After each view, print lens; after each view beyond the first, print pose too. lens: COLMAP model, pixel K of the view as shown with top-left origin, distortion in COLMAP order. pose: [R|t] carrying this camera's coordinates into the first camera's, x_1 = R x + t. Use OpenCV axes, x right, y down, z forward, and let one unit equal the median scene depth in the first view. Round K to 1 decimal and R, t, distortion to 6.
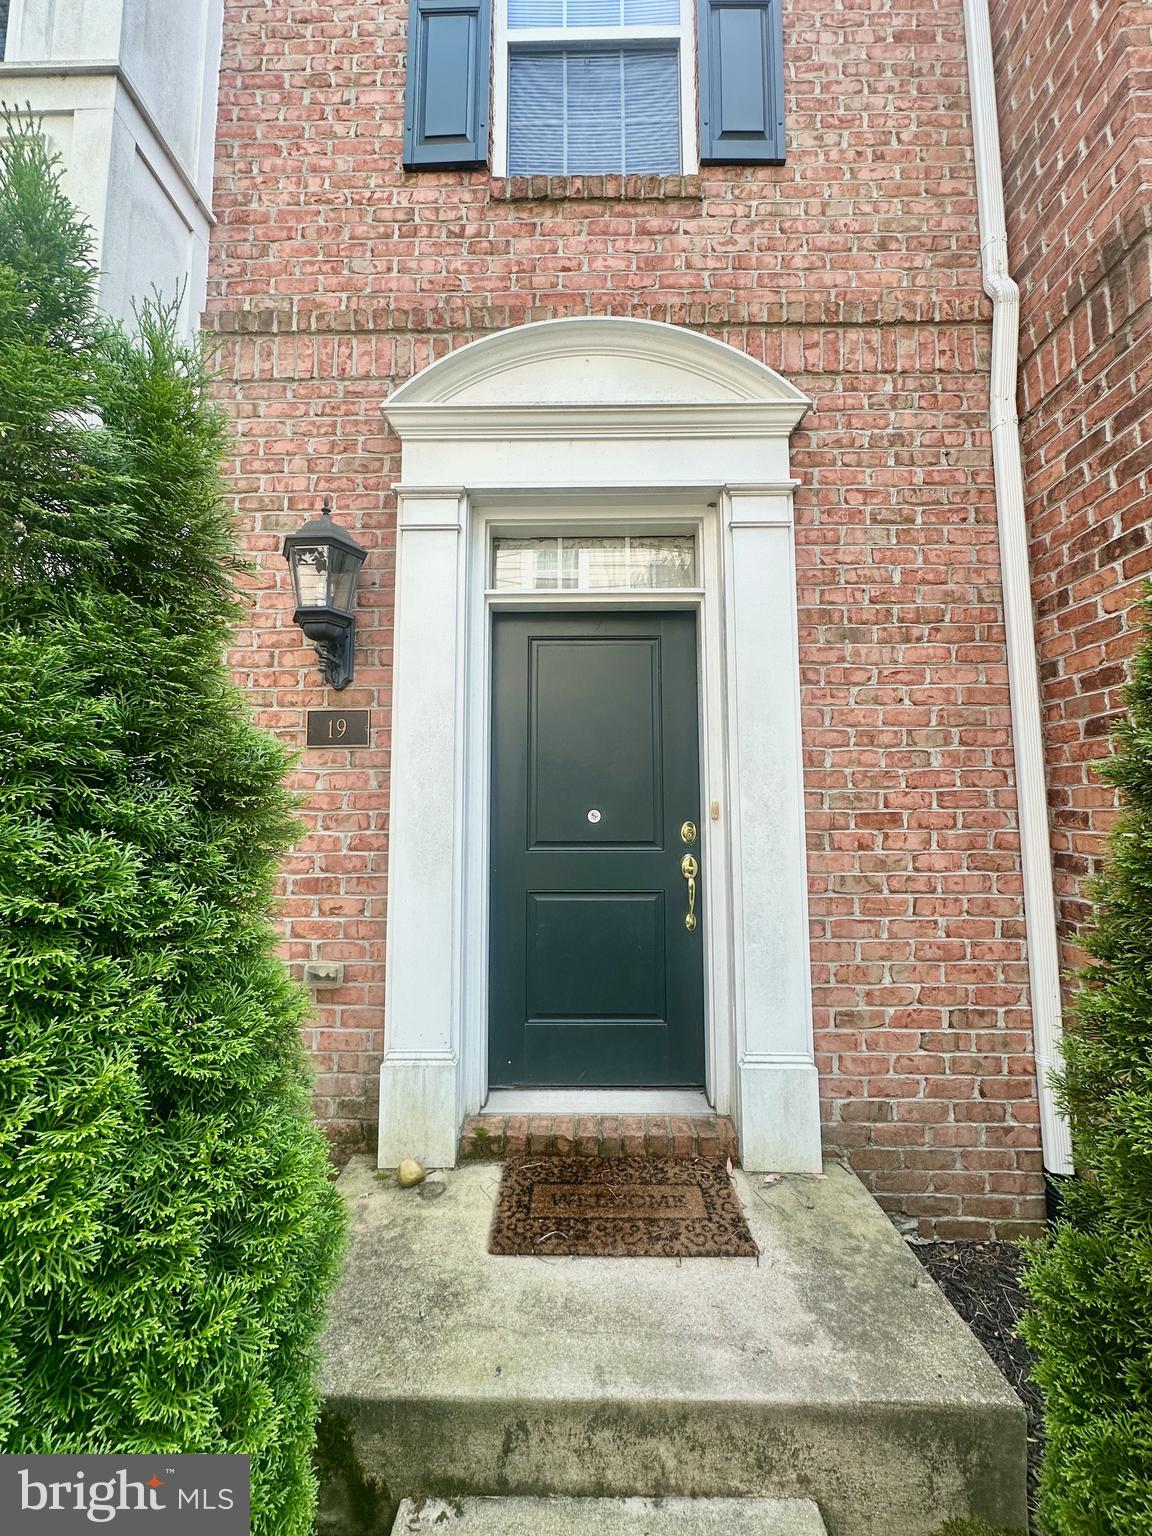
lens RADIAL K [[611.4, 0, 583.6], [0, 611.4, 767.0], [0, 0, 1]] dist [-0.001654, 0.000062]
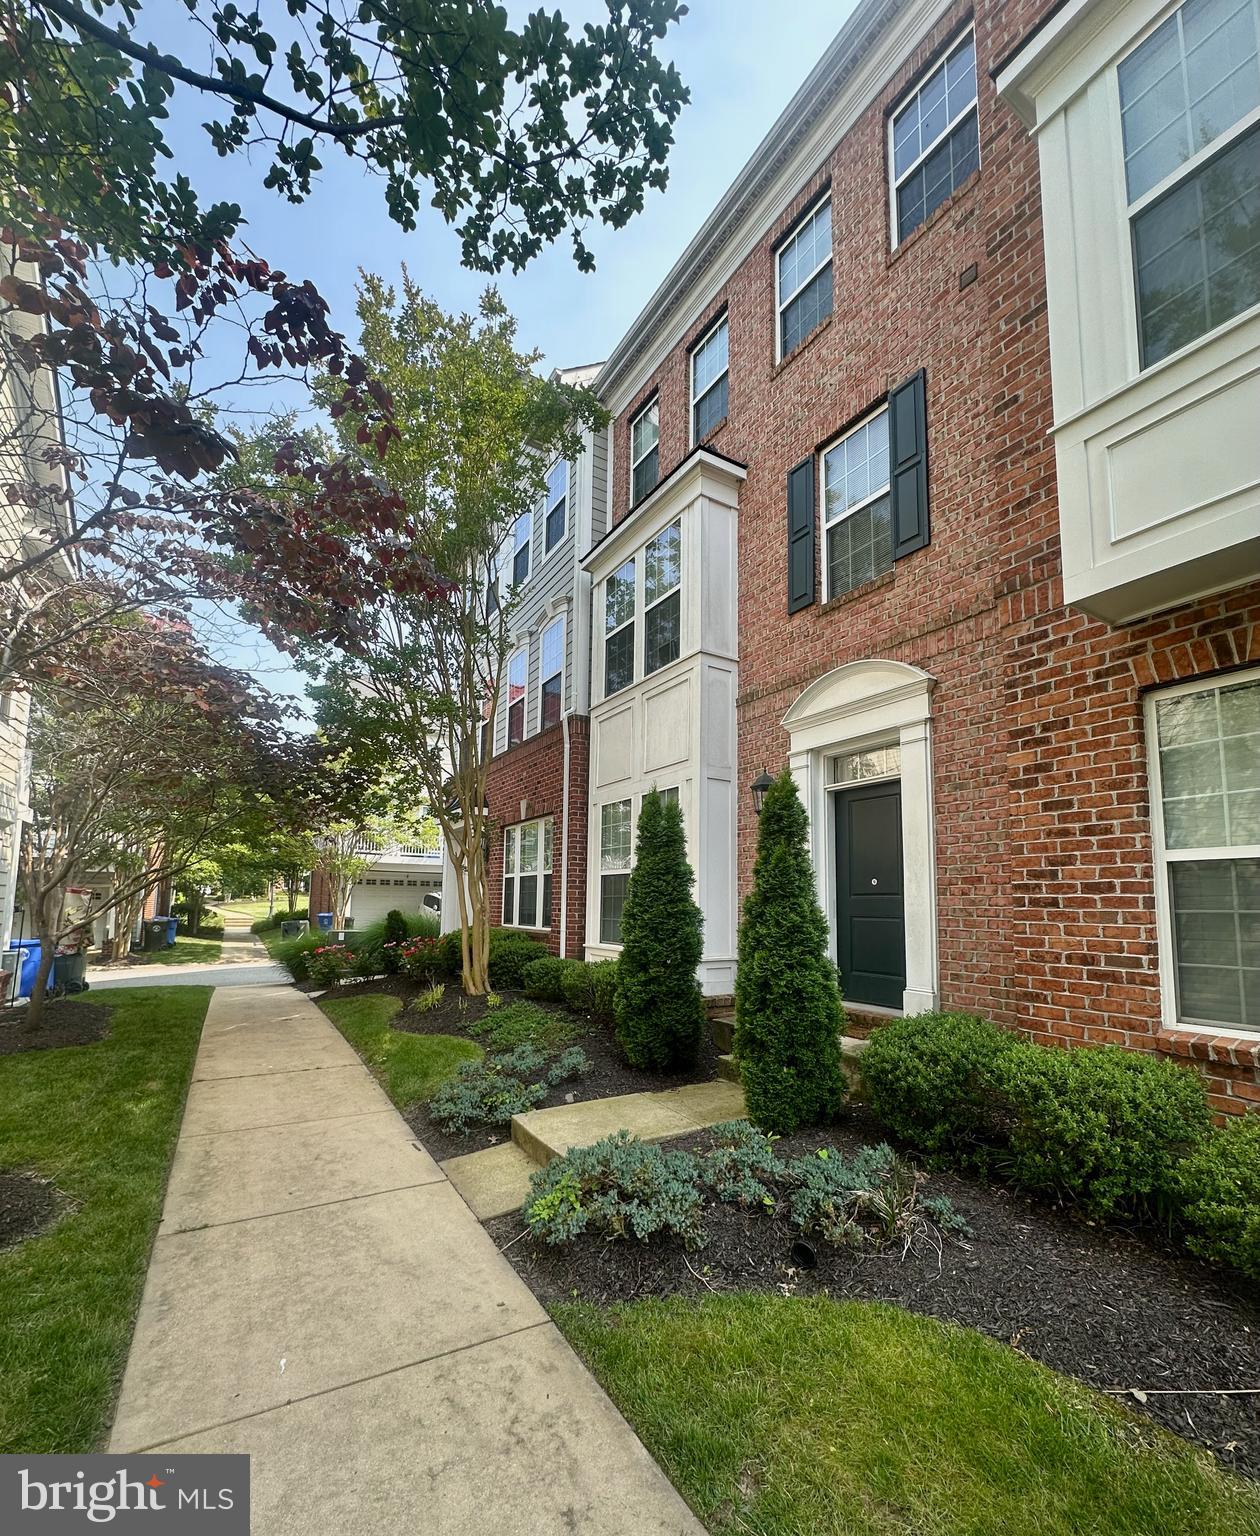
lens RADIAL K [[671.2, 0, 630.3], [0, 671.2, 835.7], [0, 0, 1]] dist [0.002785, 0.000056]
pose [[0.521310, -0.078534, -0.849746, 1.694957], [0.064396, 0.996538, -0.052594, -0.012749], [0.850934, -0.027302, 0.524562, -1.030724]]
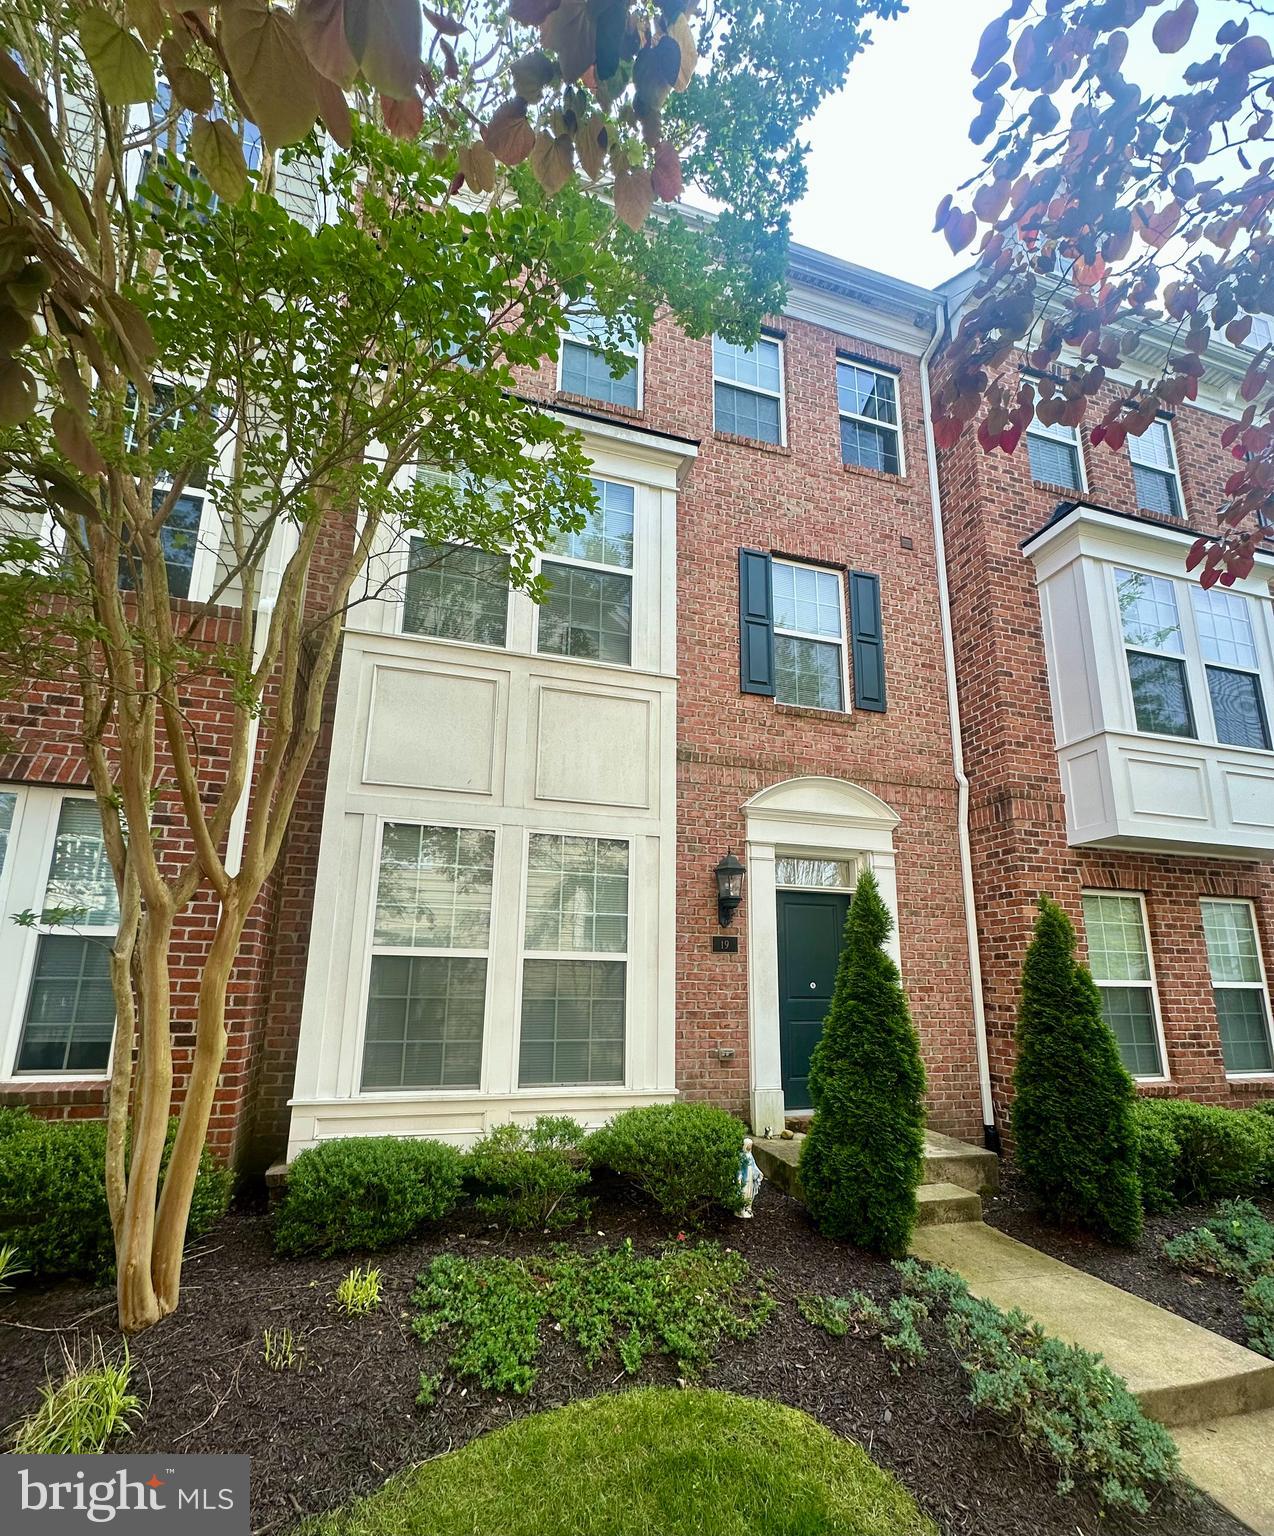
lens RADIAL K [[671.2, 0, 652.1], [0, 671.2, 844.2], [0, 0, 1]] dist [0.002785, 0.000056]
pose [[0.954593, 0.075967, 0.288064, -1.381263], [-0.043615, 0.992160, -0.117116, -0.126640], [-0.294703, 0.099234, 0.950423, -1.301354]]
